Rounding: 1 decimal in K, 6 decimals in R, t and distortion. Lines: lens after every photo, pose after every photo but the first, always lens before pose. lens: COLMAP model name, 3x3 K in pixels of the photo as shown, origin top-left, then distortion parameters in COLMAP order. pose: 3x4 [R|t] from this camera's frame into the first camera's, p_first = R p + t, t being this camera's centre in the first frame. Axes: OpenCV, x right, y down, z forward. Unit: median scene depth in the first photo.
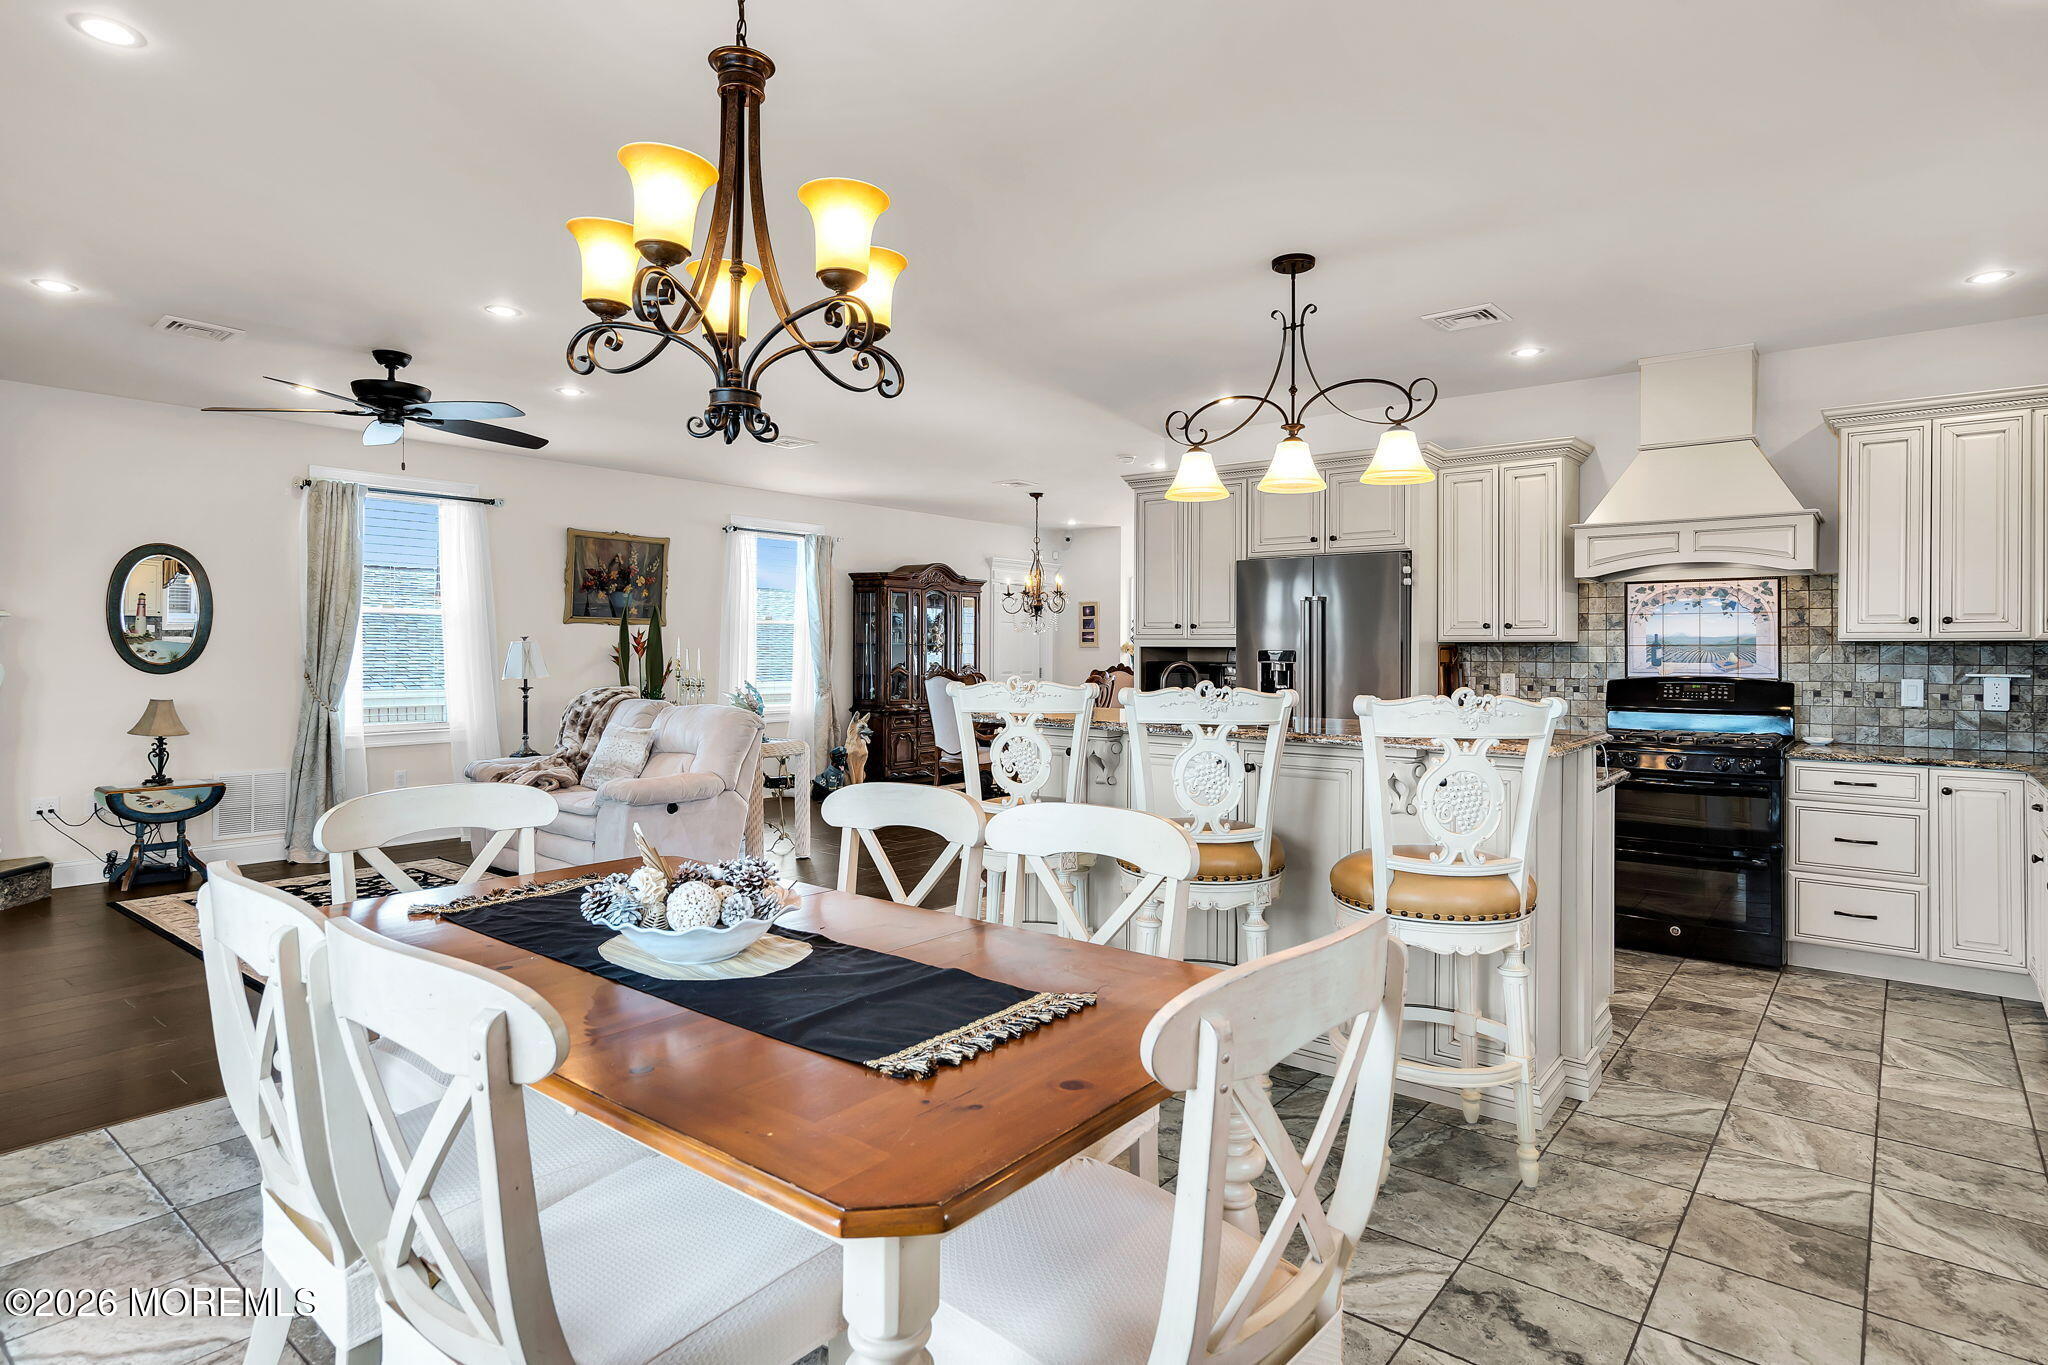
lens RADIAL K [[1080.8, 0, 1027.9], [0, 1080.8, 645.5], [0, 0, 1]] dist [0.002520, 0.000072]
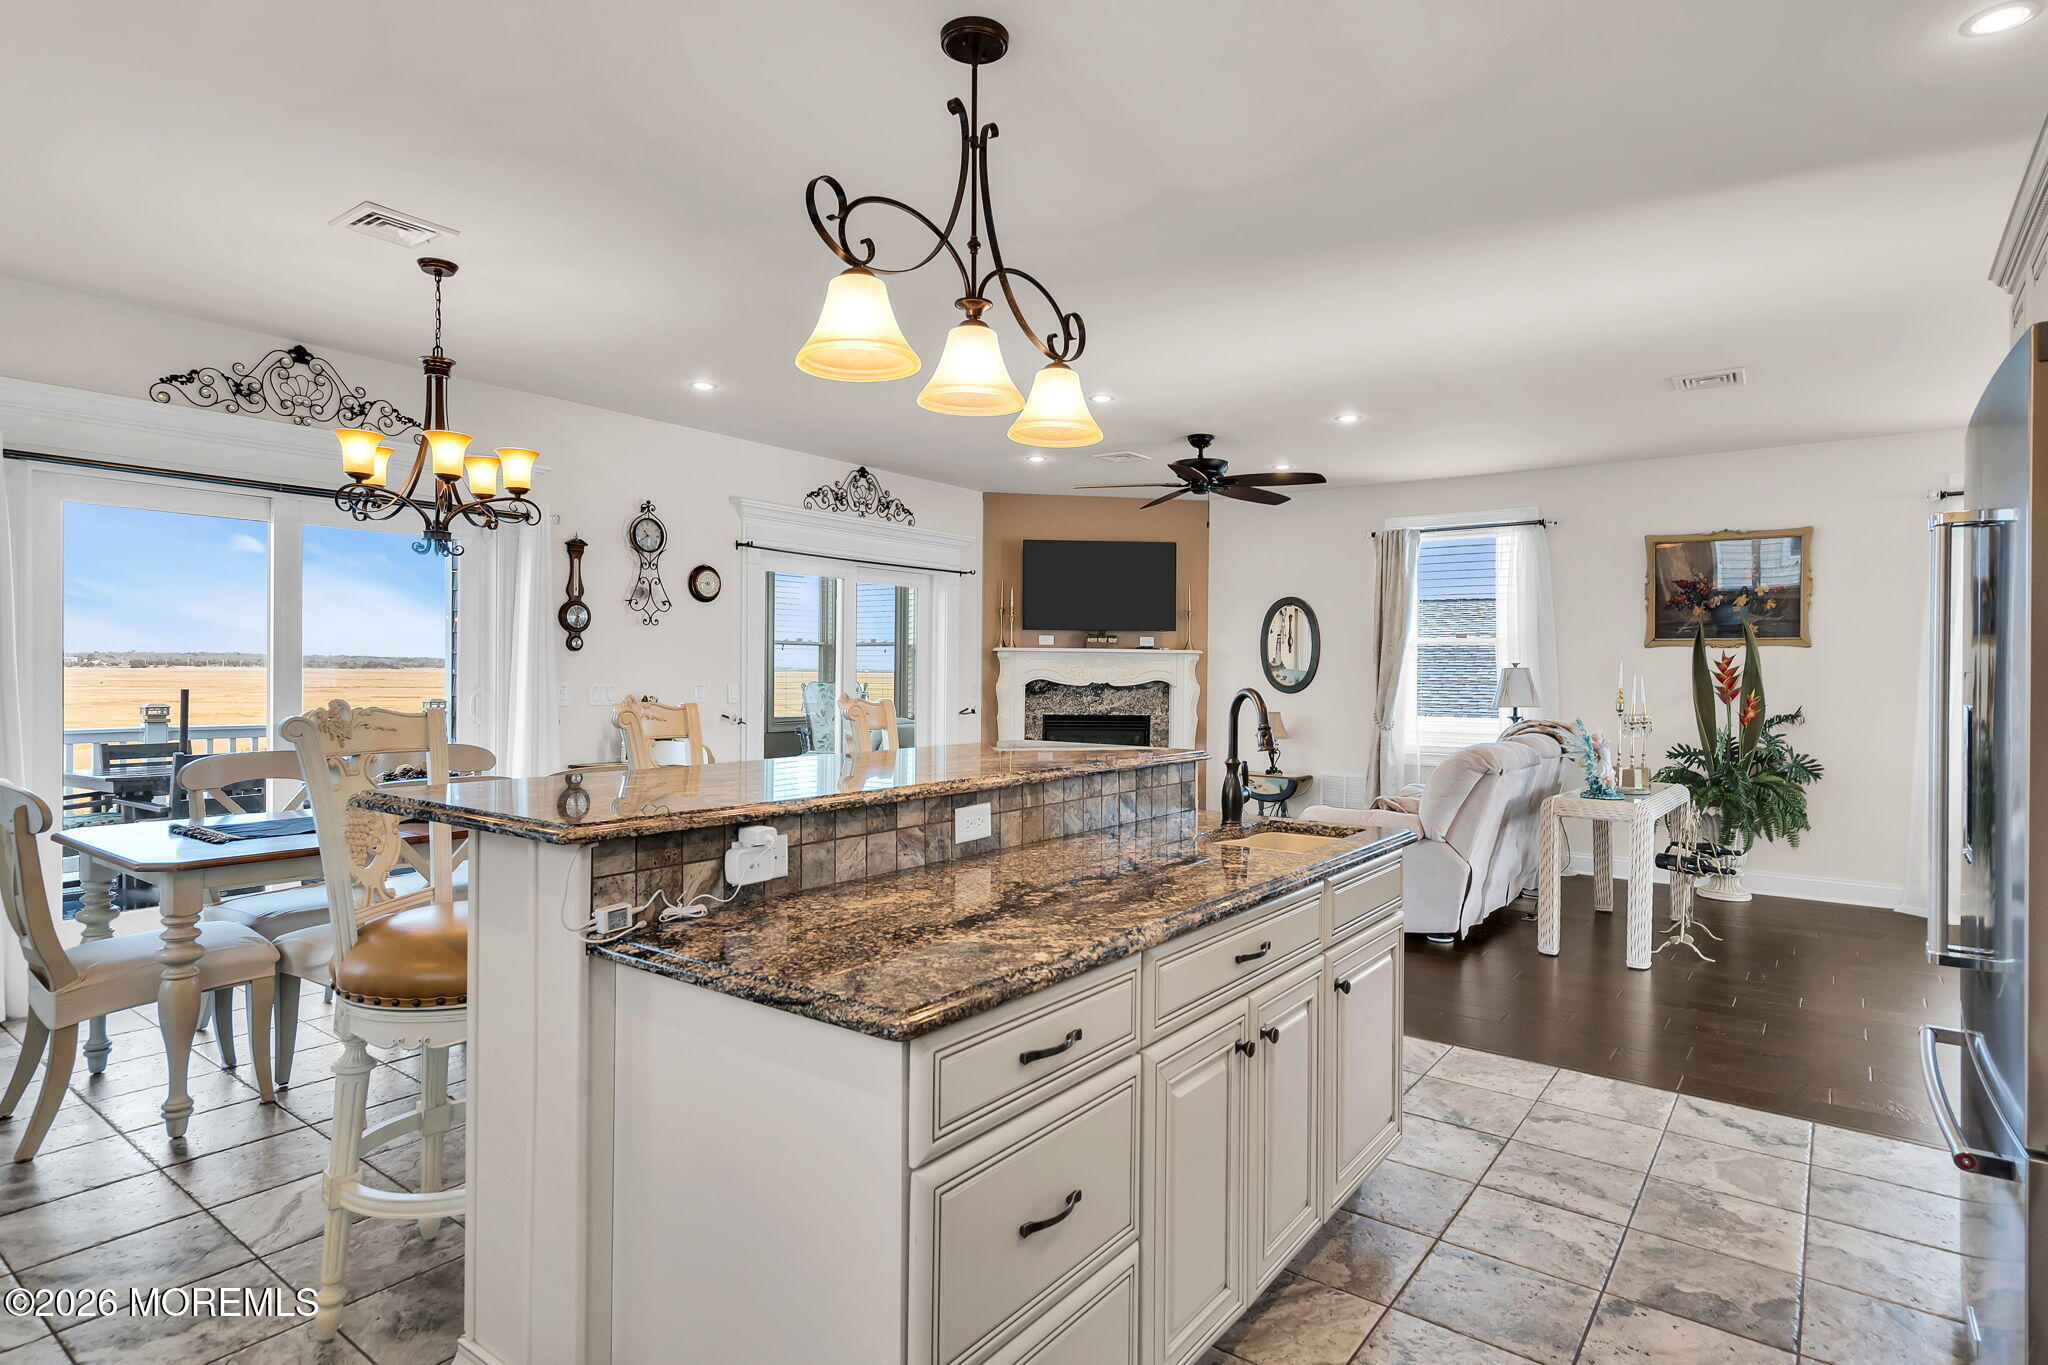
lens RADIAL K [[1078.7, 0, 1024.0], [0, 1078.7, 682.5], [0, 0, 1]] dist [0.002537, 0.001030]
pose [[0.029600, 0.005832, -0.999545, 0.542784], [-0.005746, 0.999967, 0.005664, 0.006958], [0.999545, 0.005576, 0.029633, 0.630958]]
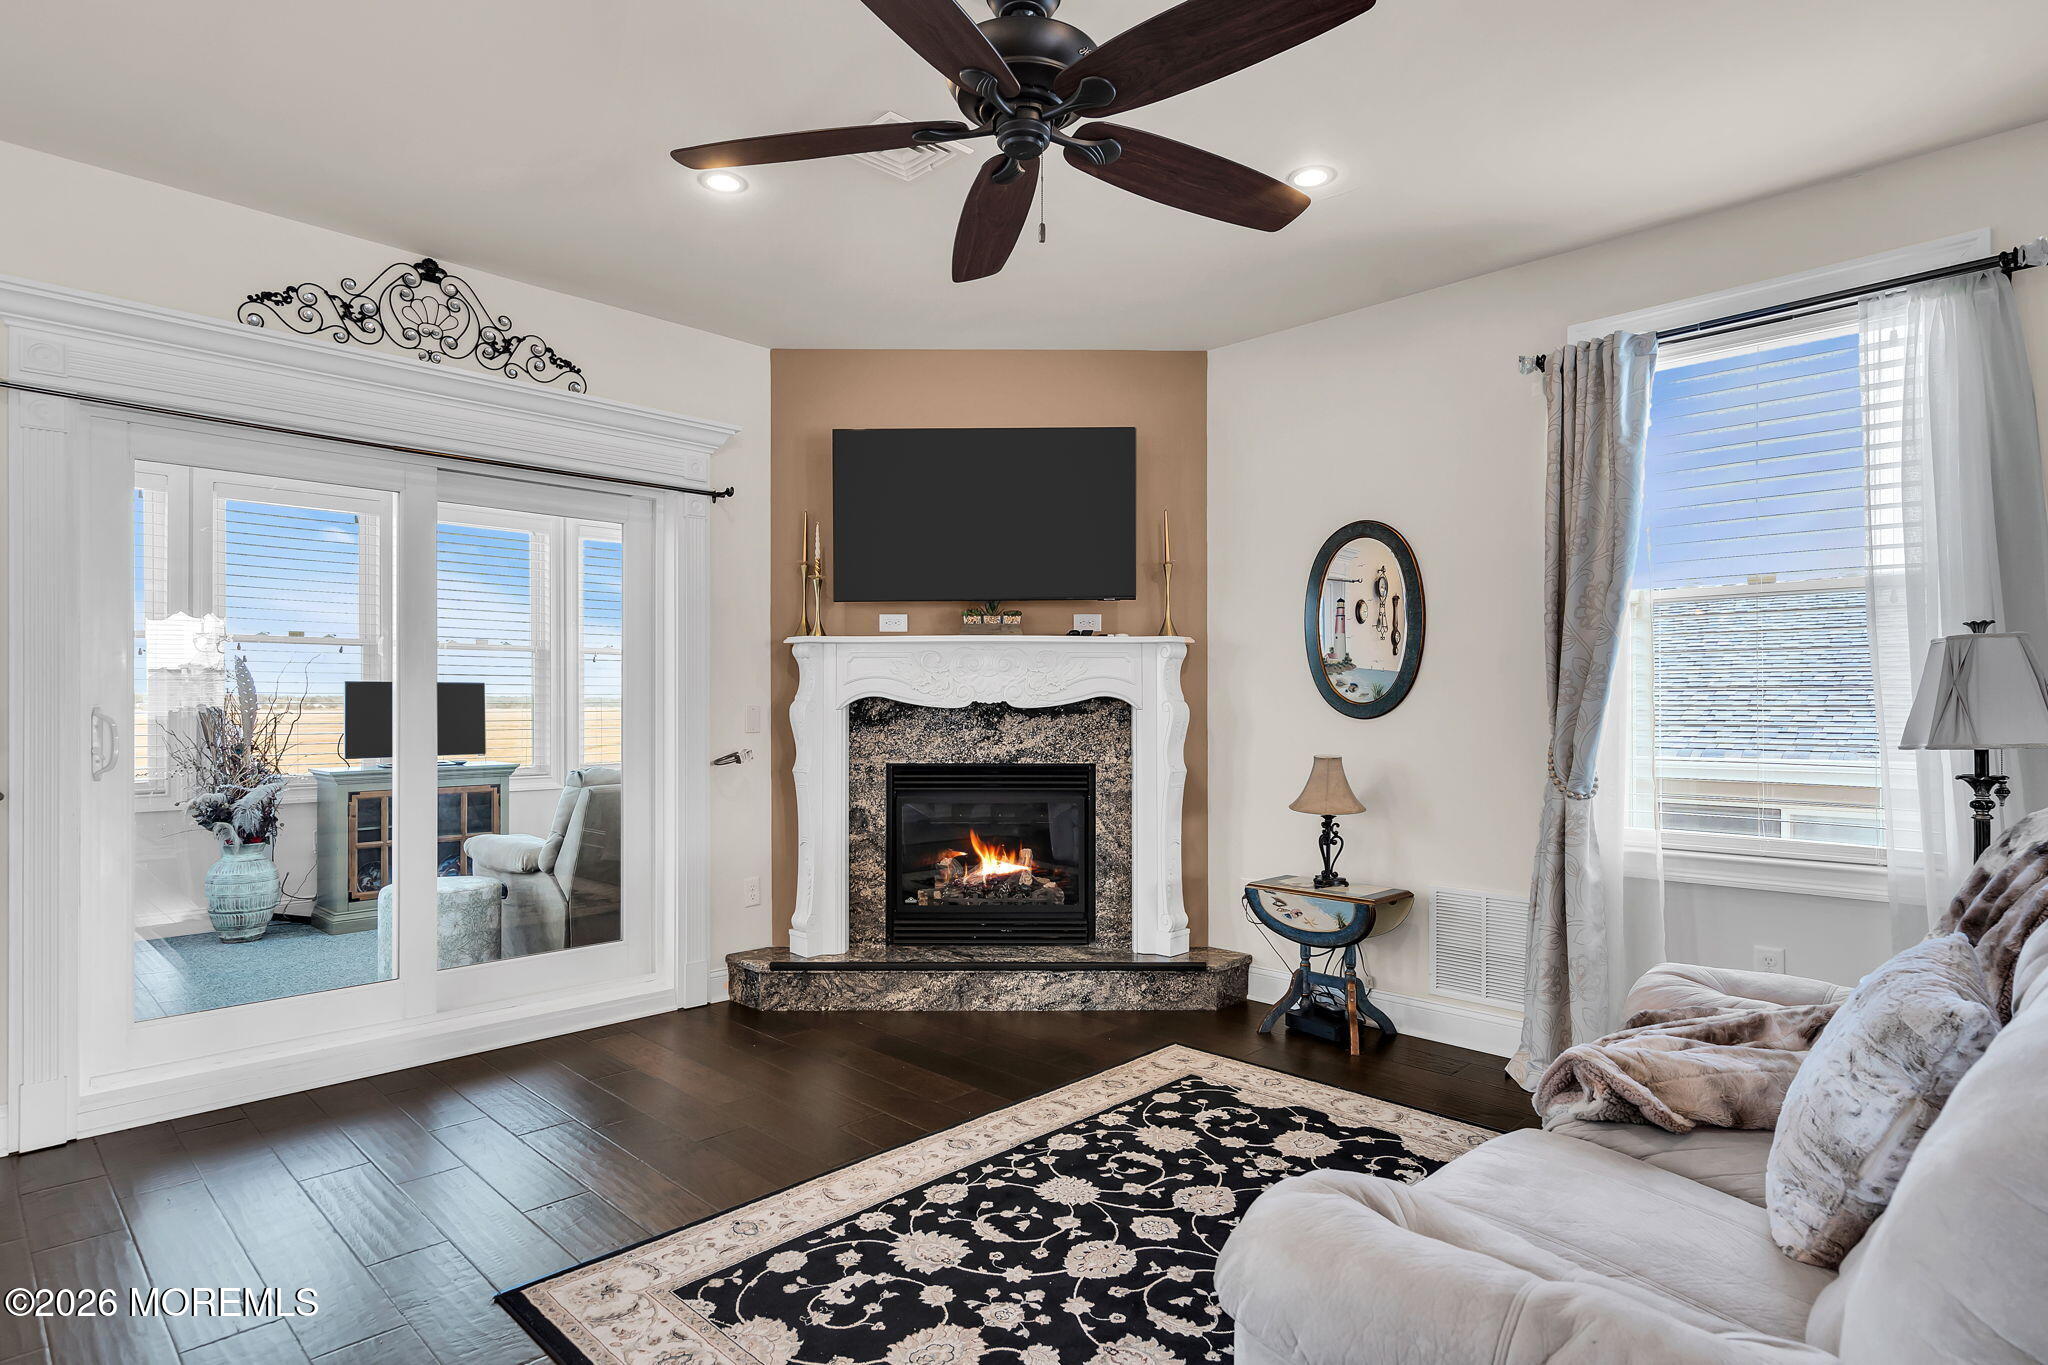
lens RADIAL K [[1085.1, 0, 1025.7], [0, 1085.1, 700.2], [0, 0, 1]] dist [0.002783, 0.001062]
pose [[-0.100213, -0.007618, -0.994937, -0.122839], [0.005390, 0.999952, -0.008199, 0.019447], [0.994951, -0.006184, -0.100167, 0.865961]]
